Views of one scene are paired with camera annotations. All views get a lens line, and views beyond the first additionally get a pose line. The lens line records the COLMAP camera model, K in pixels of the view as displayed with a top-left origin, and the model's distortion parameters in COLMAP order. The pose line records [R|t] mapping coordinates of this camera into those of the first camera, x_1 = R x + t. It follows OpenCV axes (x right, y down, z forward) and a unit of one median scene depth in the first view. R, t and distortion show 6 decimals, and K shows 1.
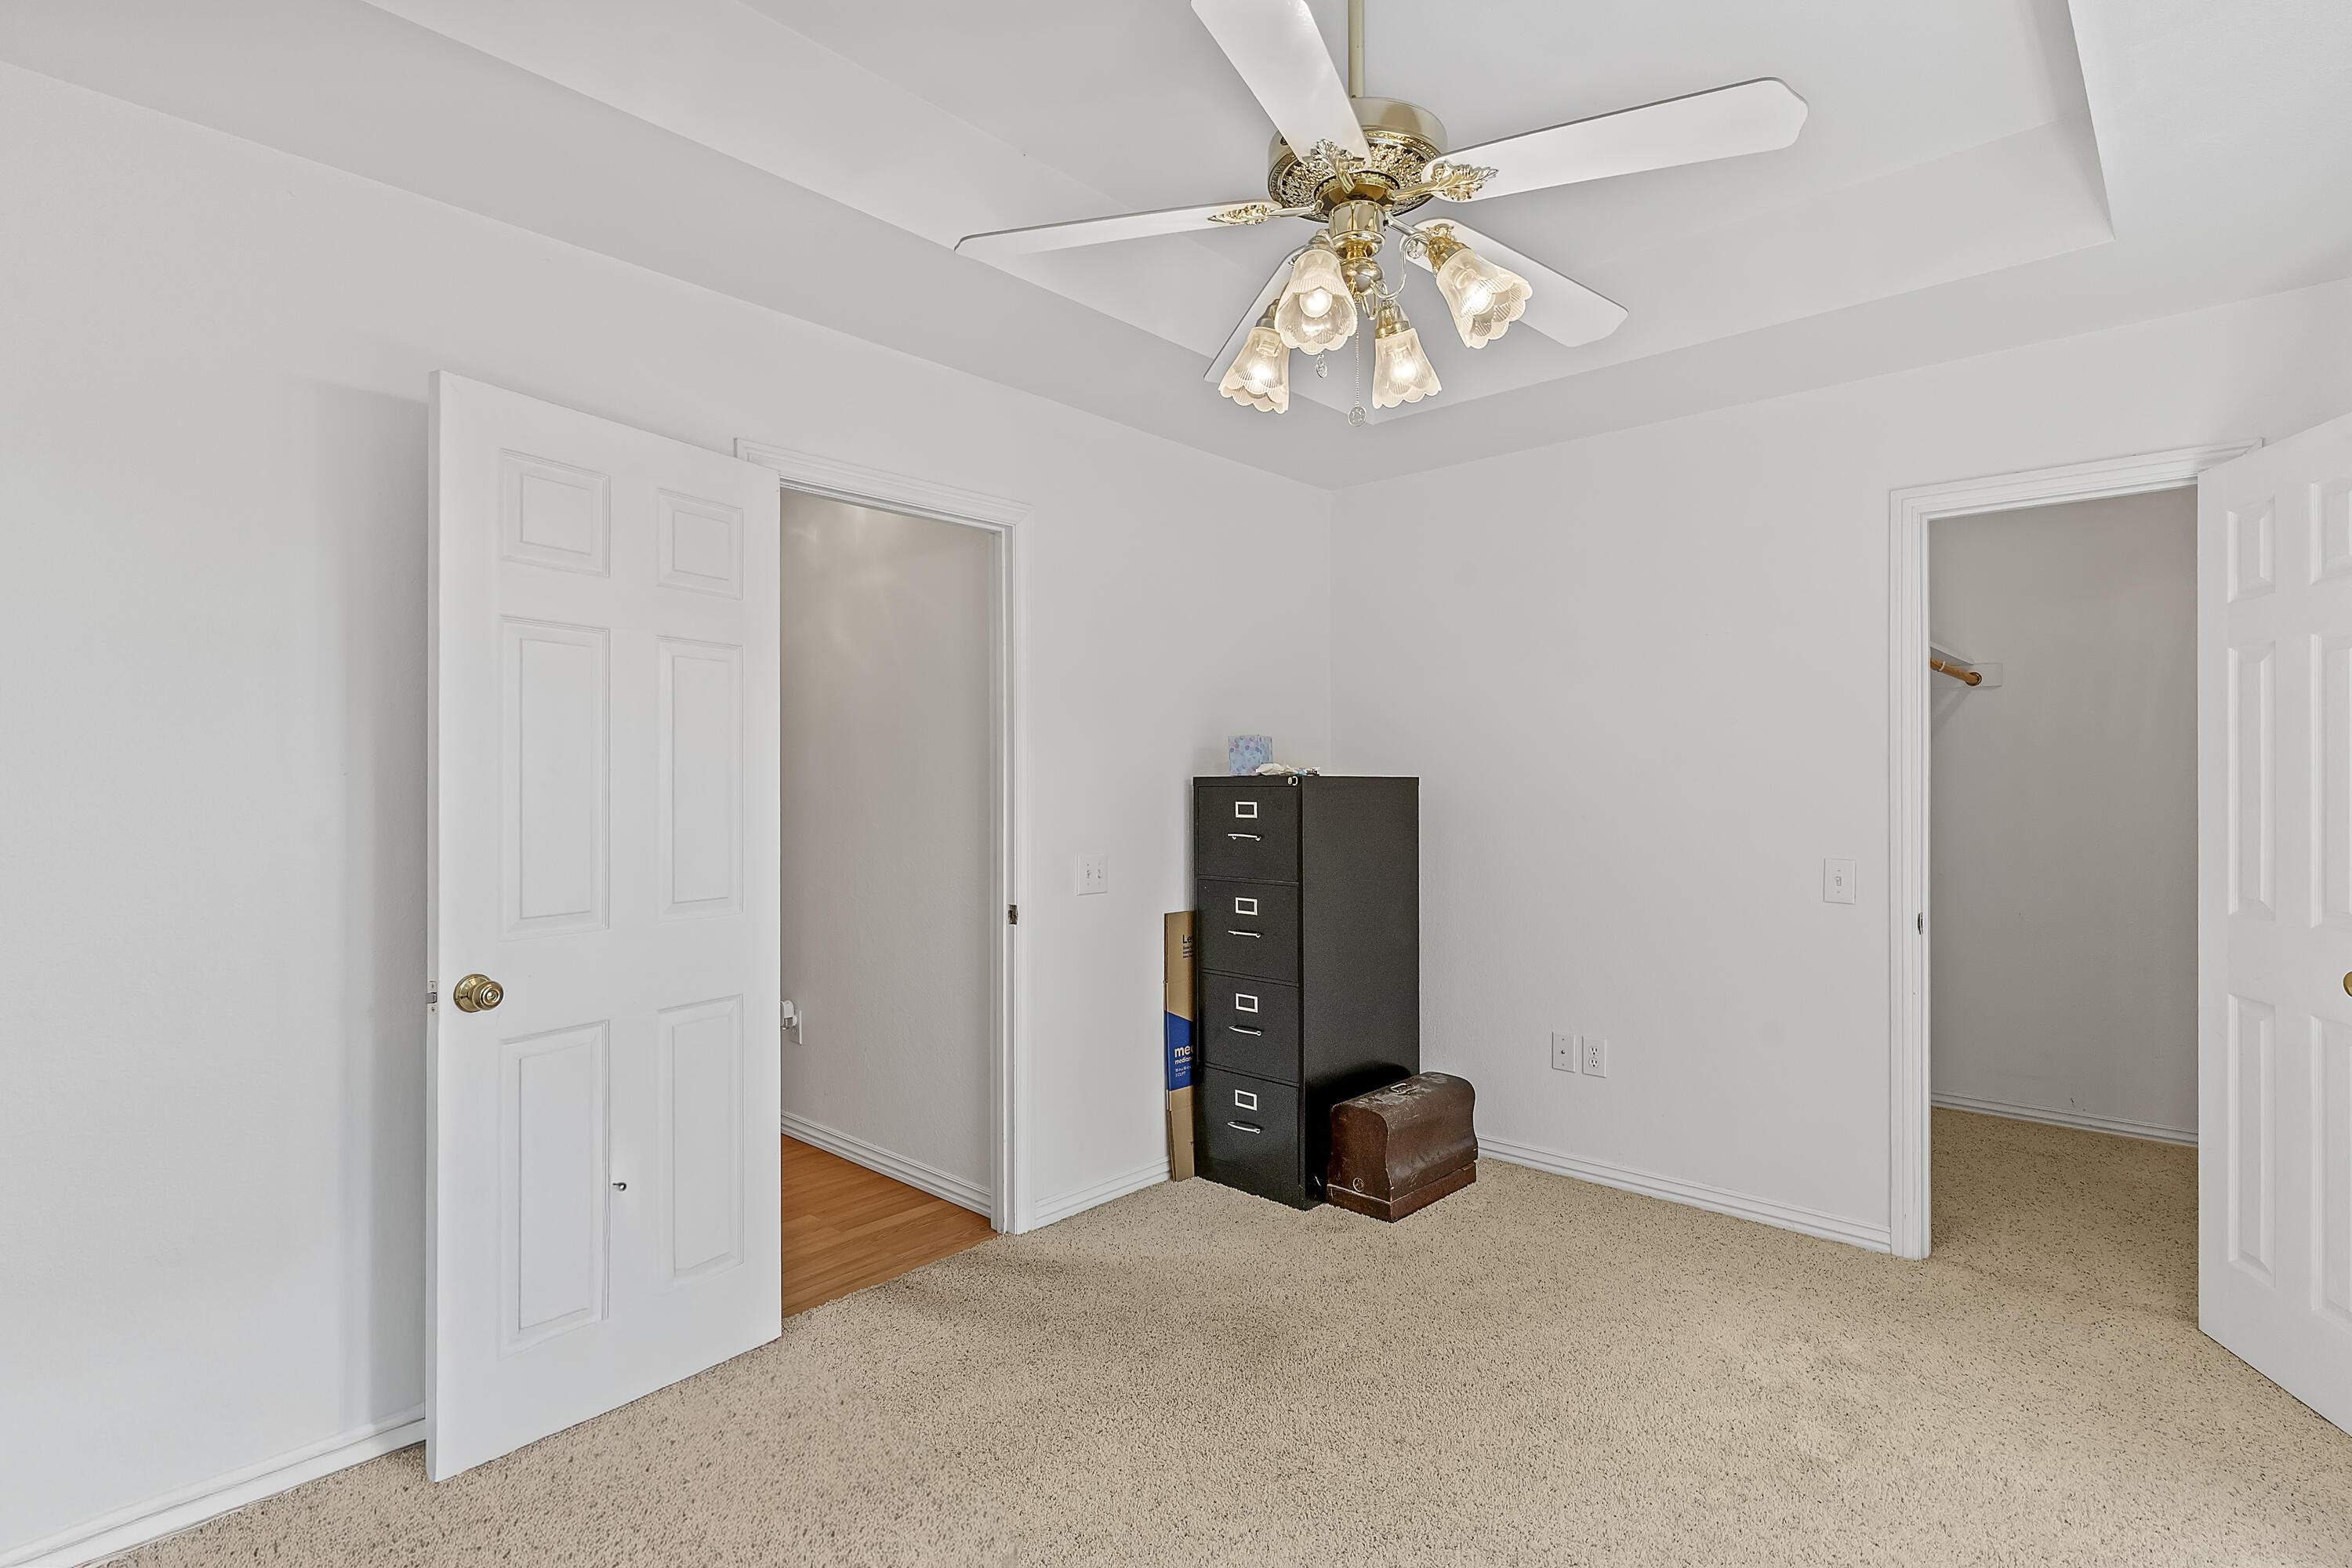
lens RADIAL K [[1152.5, 0, 1174.7], [0, 1152.5, 793.3], [0, 0, 1]] dist [0.000700, -0.000602]
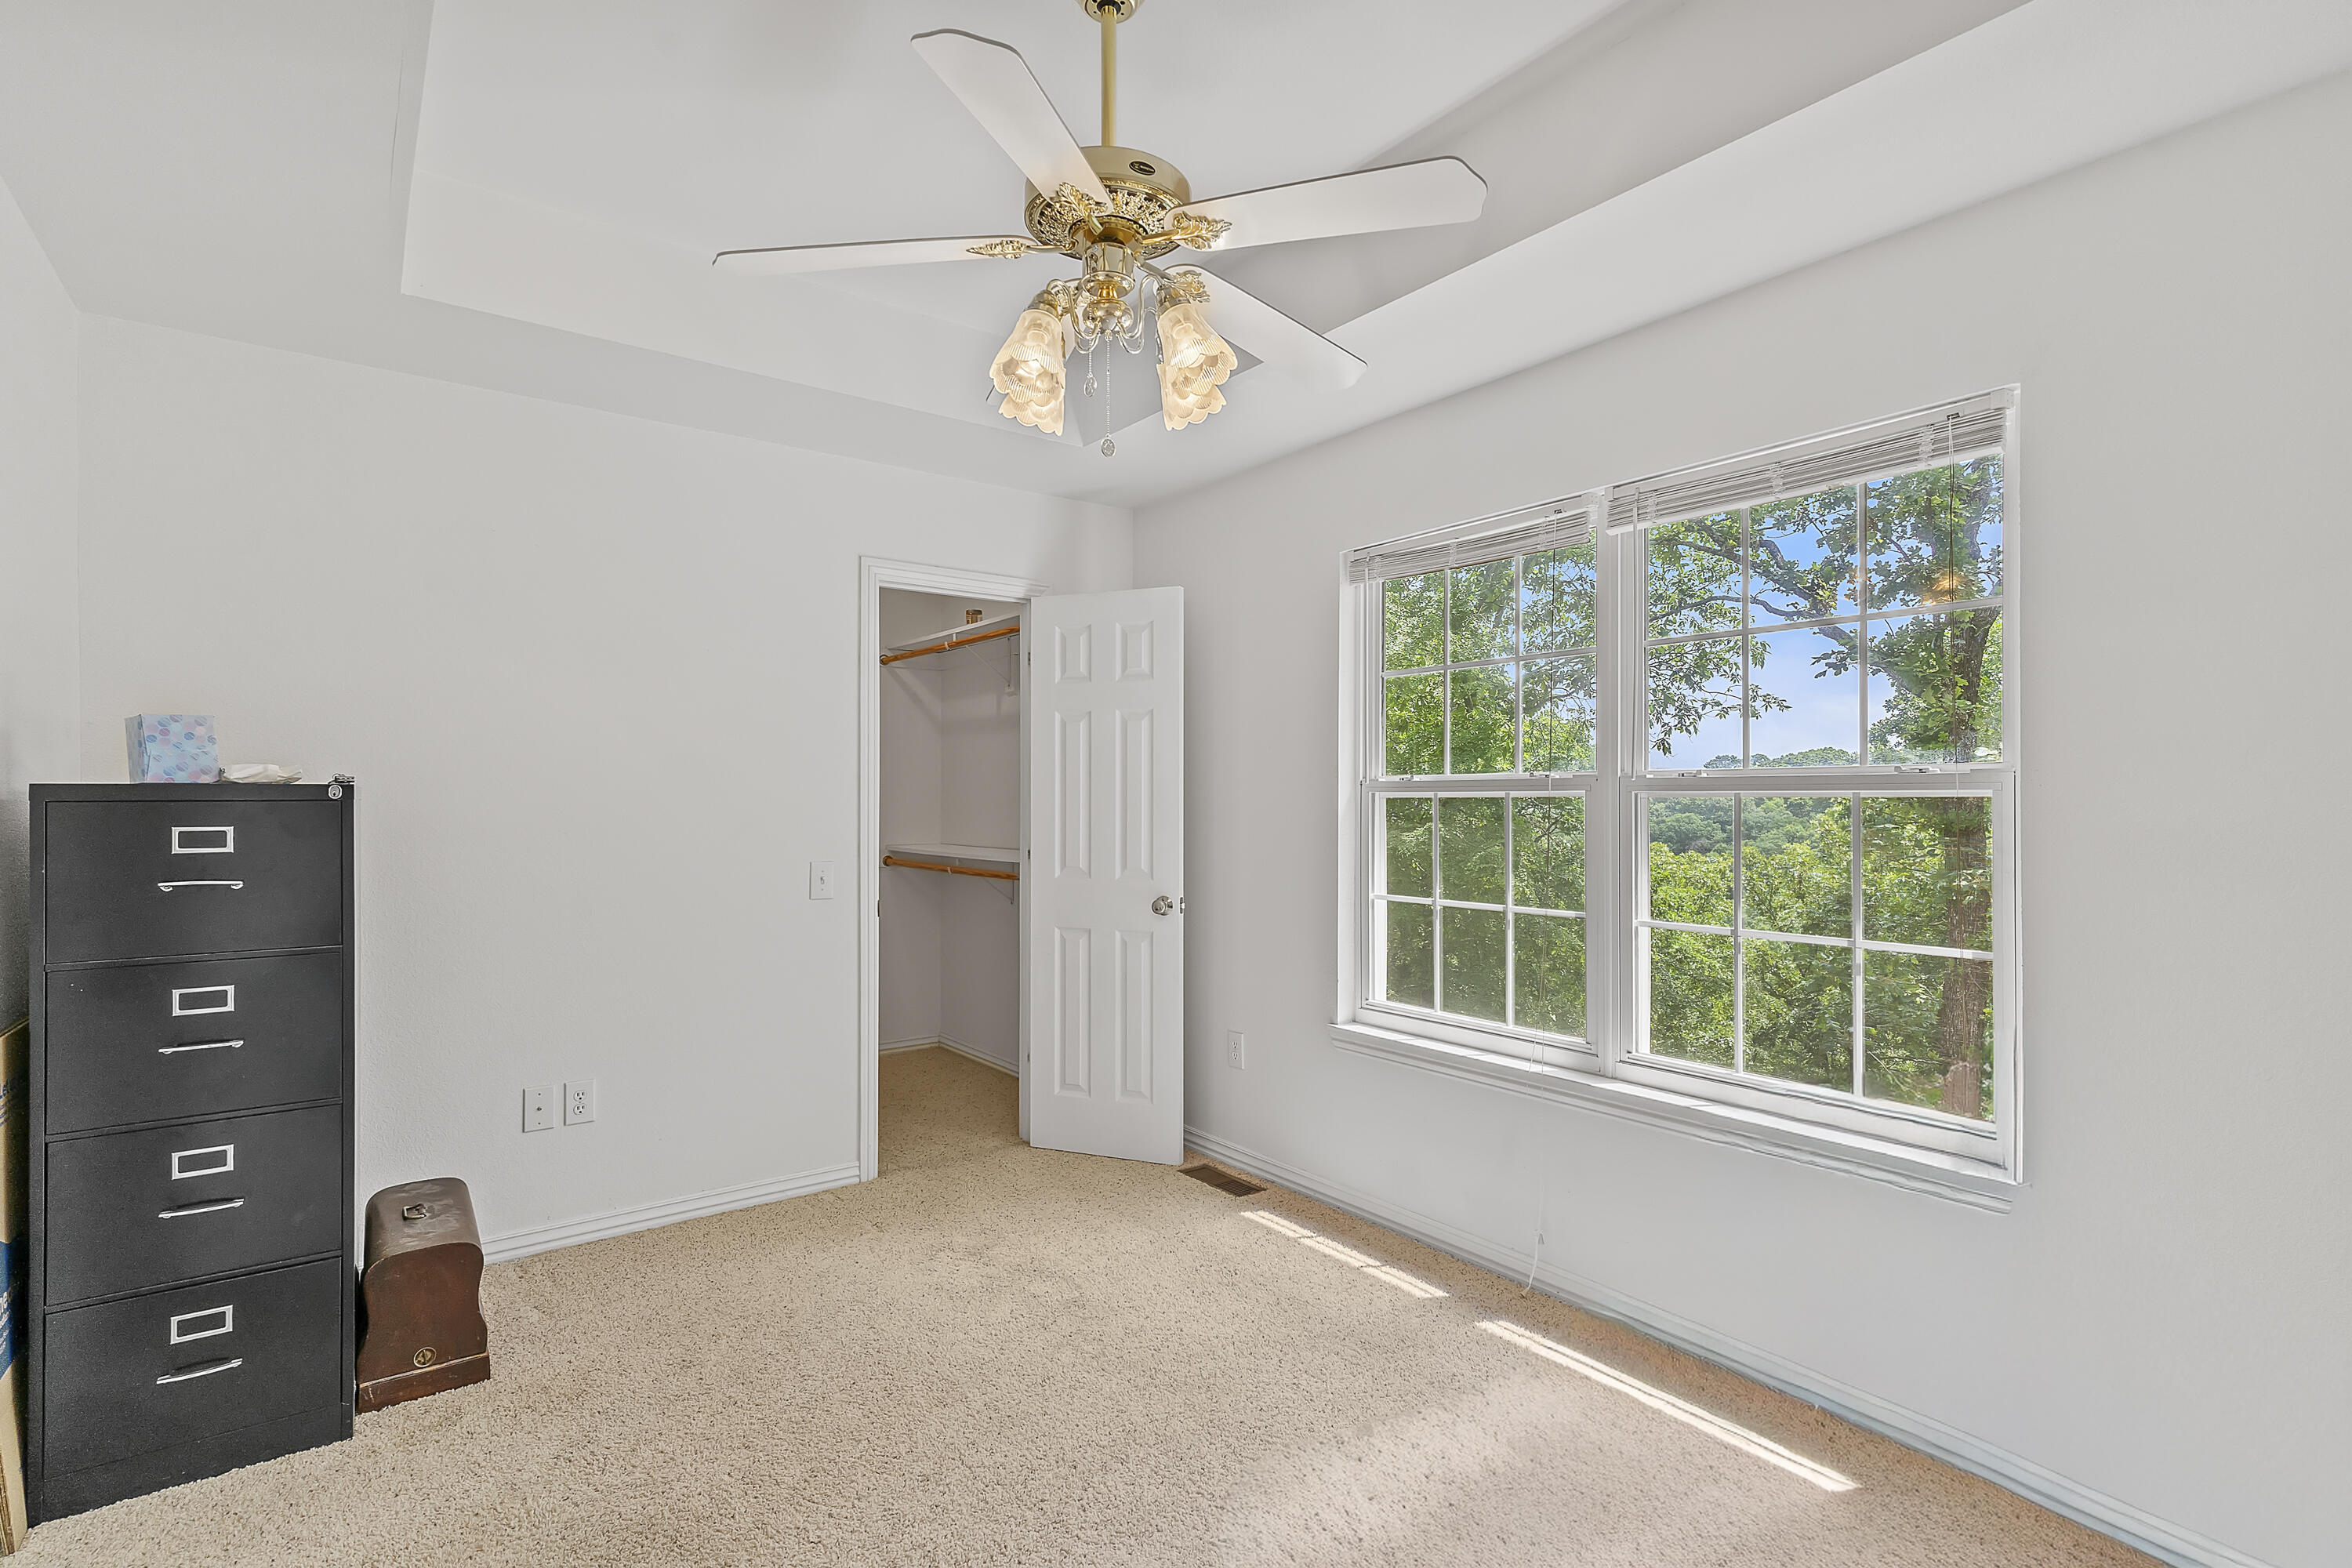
lens RADIAL K [[1152.5, 0, 1174.7], [0, 1152.5, 793.3], [0, 0, 1]] dist [0.000700, -0.000602]
pose [[0.148144, 0.008578, 0.988929, -0.537565], [0.008368, 0.999916, -0.009927, 0.000524], [-0.988930, 0.009746, 0.148059, 0.476712]]
